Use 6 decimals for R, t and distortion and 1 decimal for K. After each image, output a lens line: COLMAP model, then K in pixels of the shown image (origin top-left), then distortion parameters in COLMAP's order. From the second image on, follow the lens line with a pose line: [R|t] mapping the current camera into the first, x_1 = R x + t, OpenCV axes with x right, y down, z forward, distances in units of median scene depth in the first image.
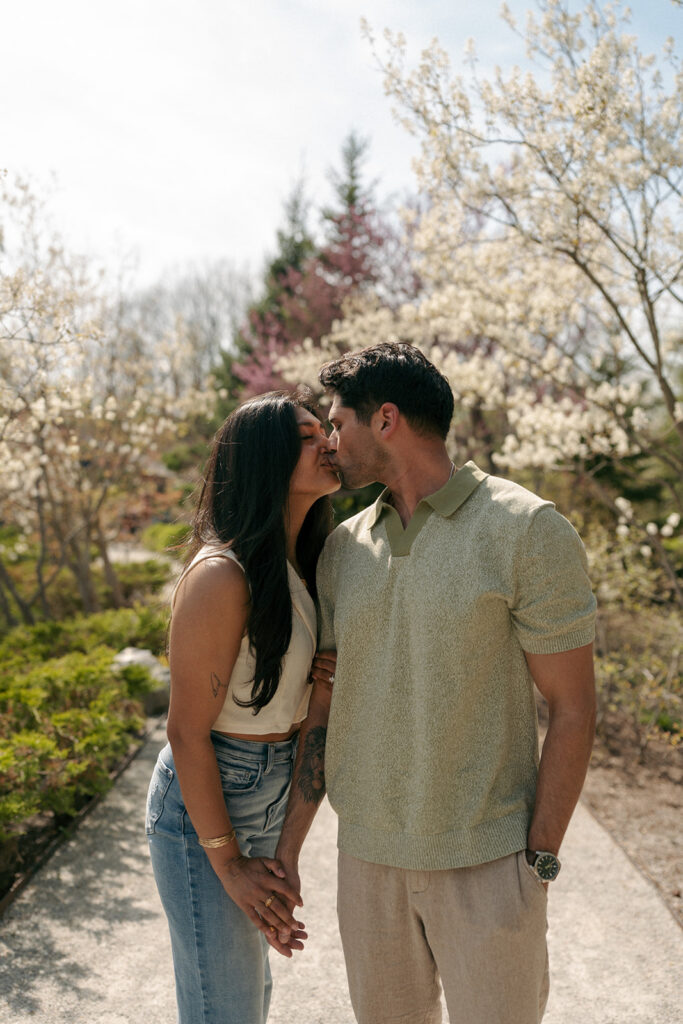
lens RADIAL K [[994.5, 0, 337.2], [0, 994.5, 507.8], [0, 0, 1]] dist [0.021435, 0.000000]
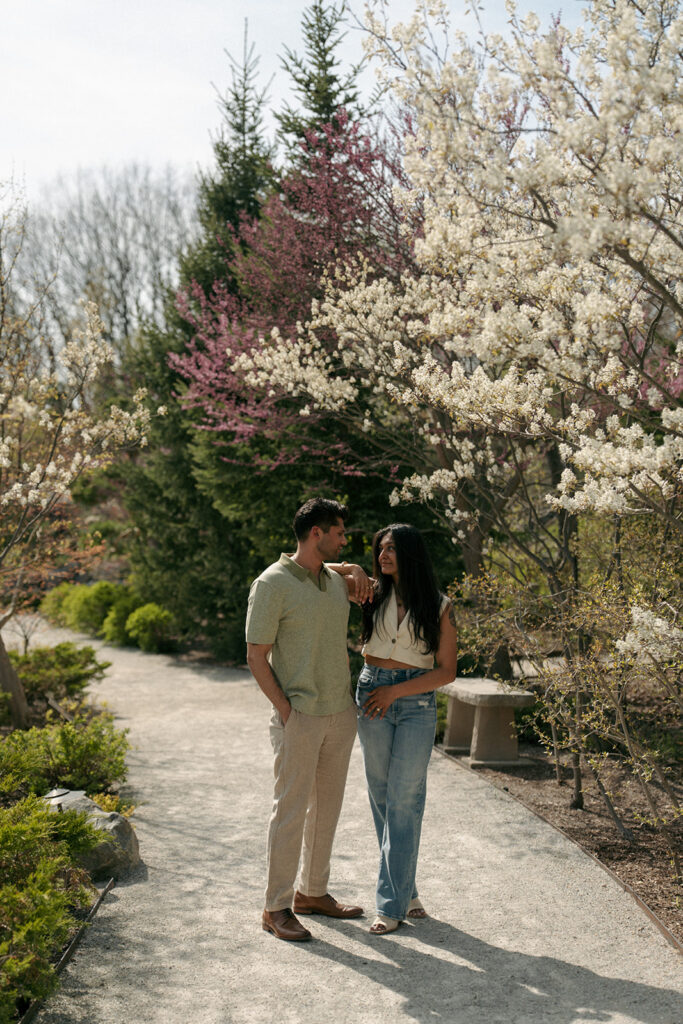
lens RADIAL K [[1521.2, 0, 312.4], [0, 1521.2, 494.0], [0, 0, 1]] dist [0.105192, 0.000000]
pose [[0.997986, -0.062787, -0.009066, -0.002629], [0.062544, 0.997728, -0.025055, -0.041077], [0.010618, 0.024438, 0.999645, -0.137149]]
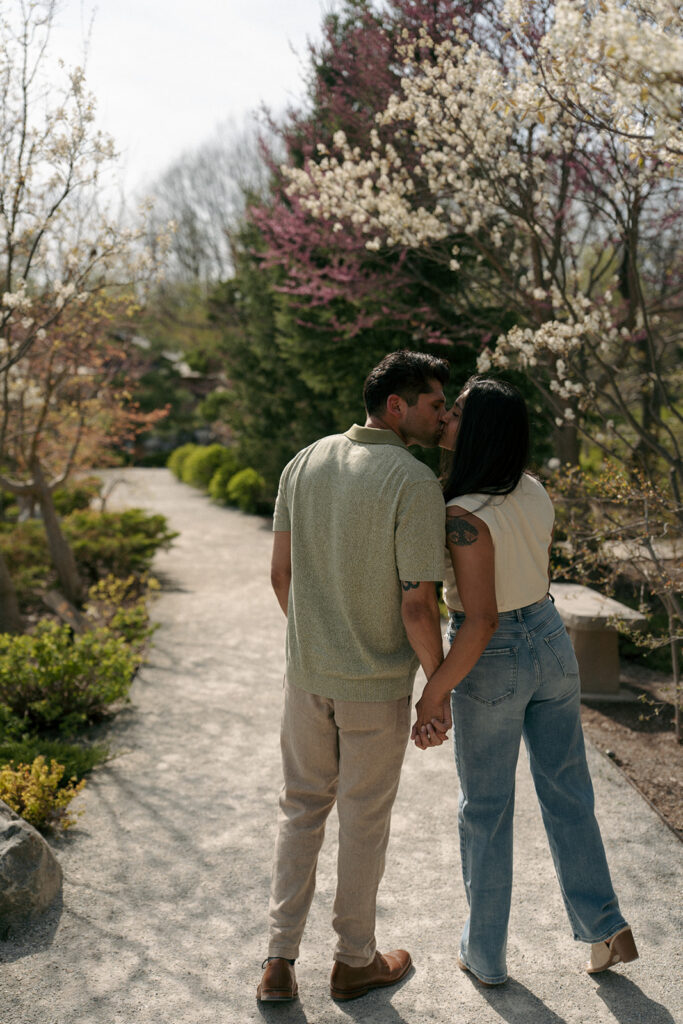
lens RADIAL K [[1169.6, 0, 334.7], [0, 1169.6, 503.0], [0, 0, 1]] dist [0.097612, 0.000000]
pose [[0.996475, -0.011960, -0.083036, 0.032829], [0.018364, 0.996878, 0.076797, -0.032224], [0.081858, -0.078051, 0.993583, 0.660927]]
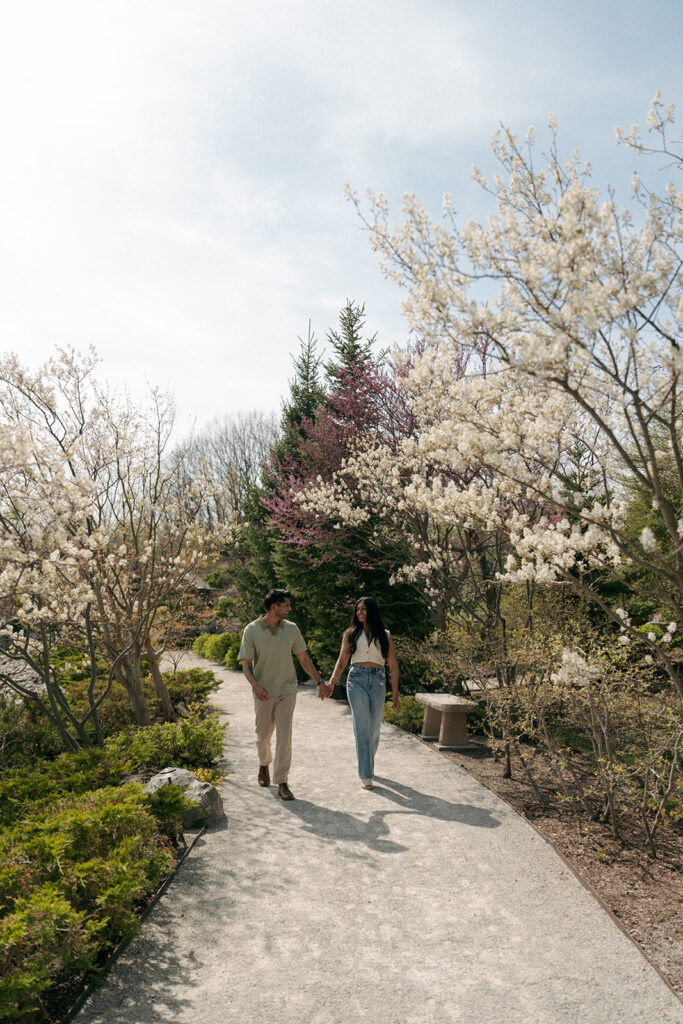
lens RADIAL K [[816.0, 0, 335.7], [0, 816.0, 511.6], [0, 0, 1]] dist [-0.089060, 0.016209]
pose [[0.998205, -0.057015, -0.018339, 0.007353], [0.054474, 0.991560, -0.117647, -0.028180], [0.024892, 0.116437, 0.992886, 0.138418]]
